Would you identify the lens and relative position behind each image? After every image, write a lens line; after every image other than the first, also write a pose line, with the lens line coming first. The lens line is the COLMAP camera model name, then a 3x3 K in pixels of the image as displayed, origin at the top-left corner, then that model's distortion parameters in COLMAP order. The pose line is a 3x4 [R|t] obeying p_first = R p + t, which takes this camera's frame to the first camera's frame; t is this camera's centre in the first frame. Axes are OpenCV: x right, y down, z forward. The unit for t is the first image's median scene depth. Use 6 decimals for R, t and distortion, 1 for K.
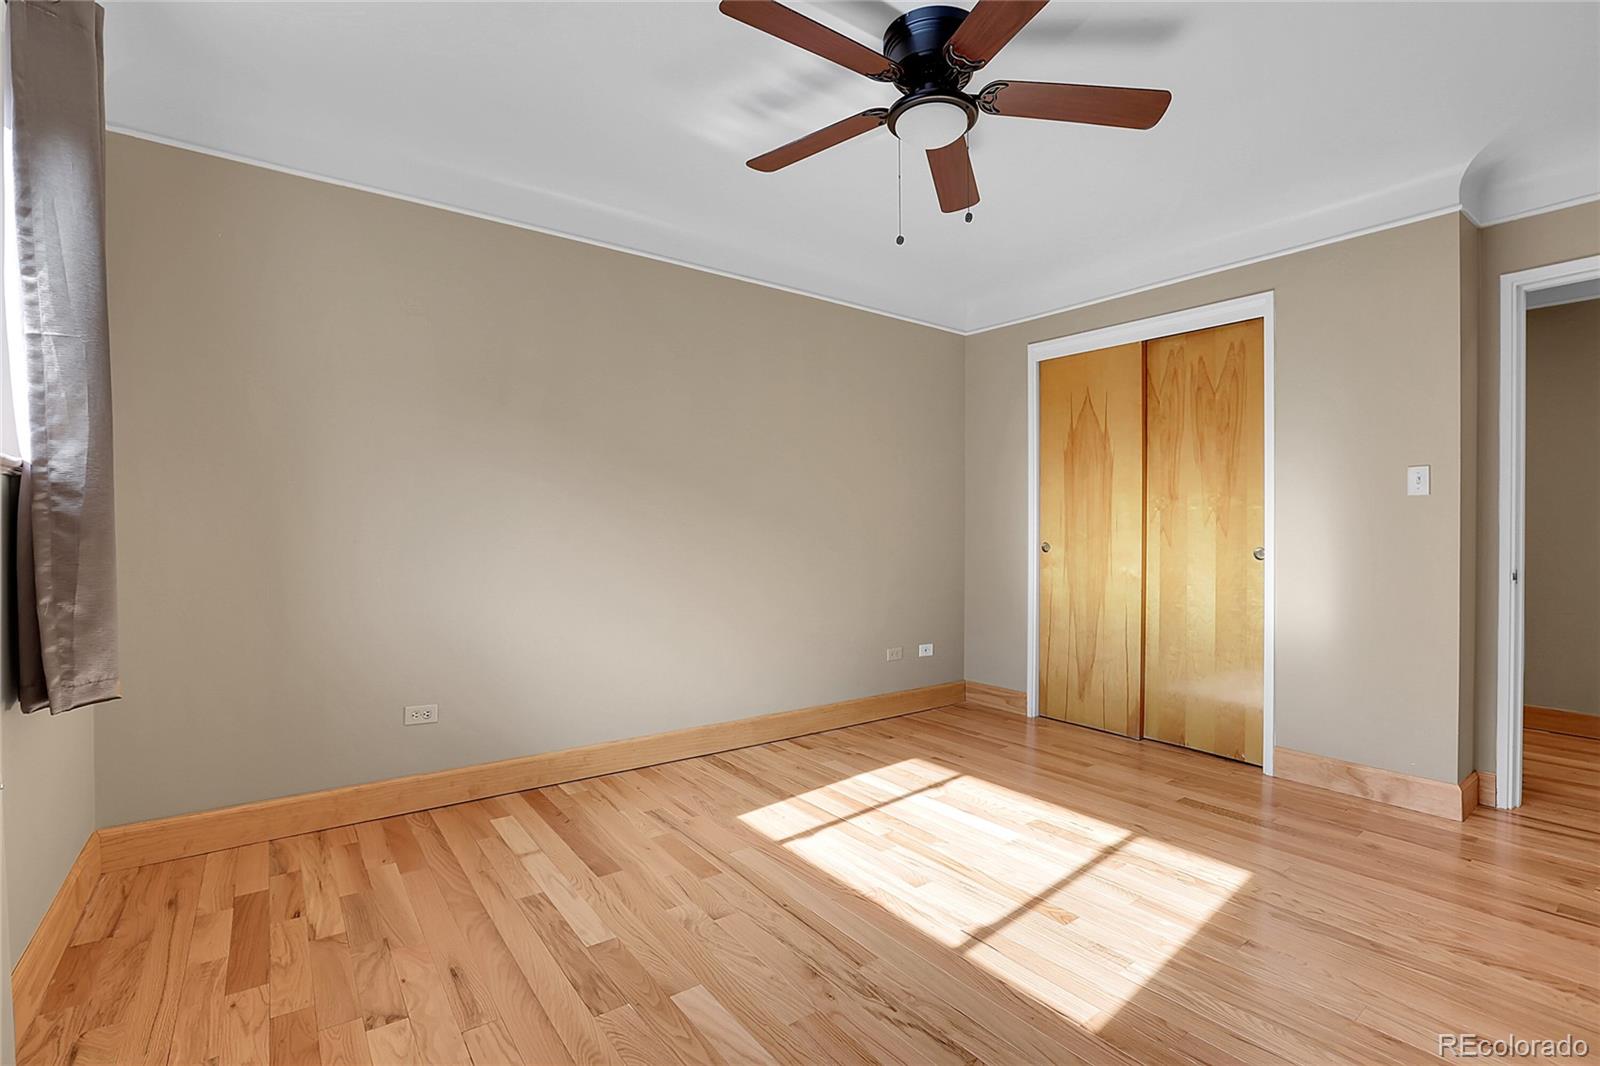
lens RADIAL K [[734.2, 0, 803.9], [0, 734.2, 529.7], [0, 0, 1]] dist [-0.053453, 0.019352]
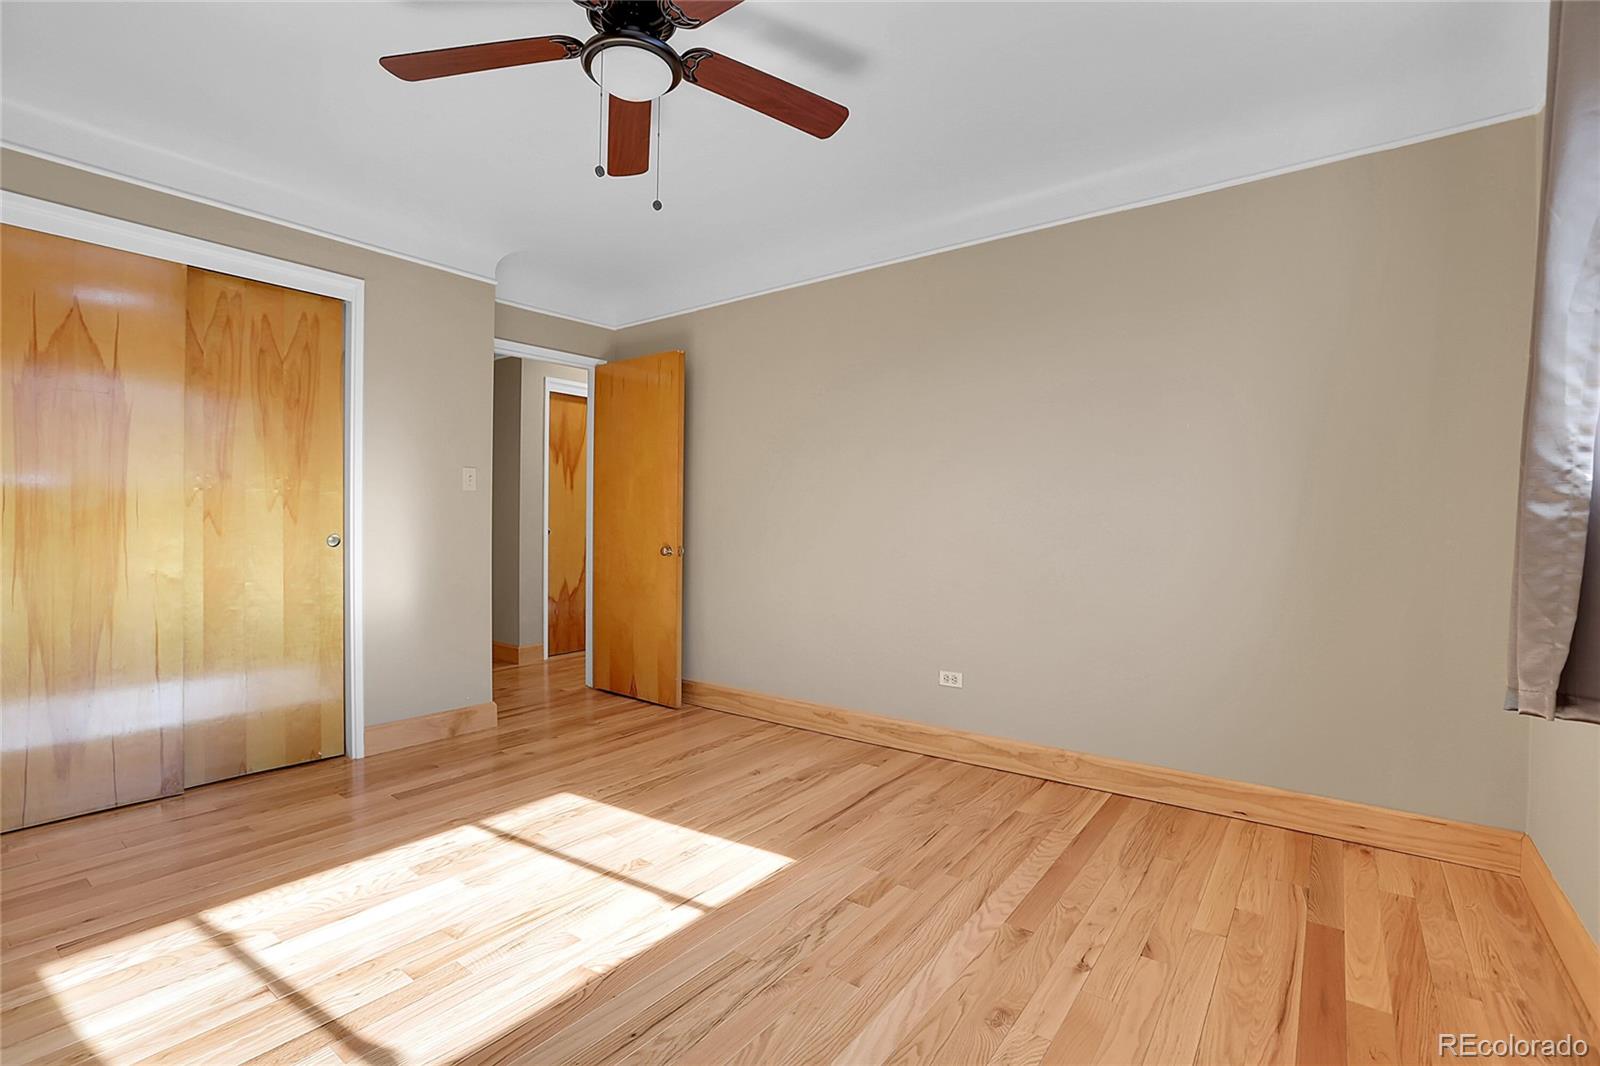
lens RADIAL K [[734.2, 0, 803.9], [0, 734.2, 529.7], [0, 0, 1]] dist [-0.053453, 0.019352]
pose [[-0.288930, -0.014522, 0.957240, -0.543821], [-0.005975, 0.999893, 0.013365, 0.001779], [-0.957331, -0.001858, -0.288986, 0.752758]]
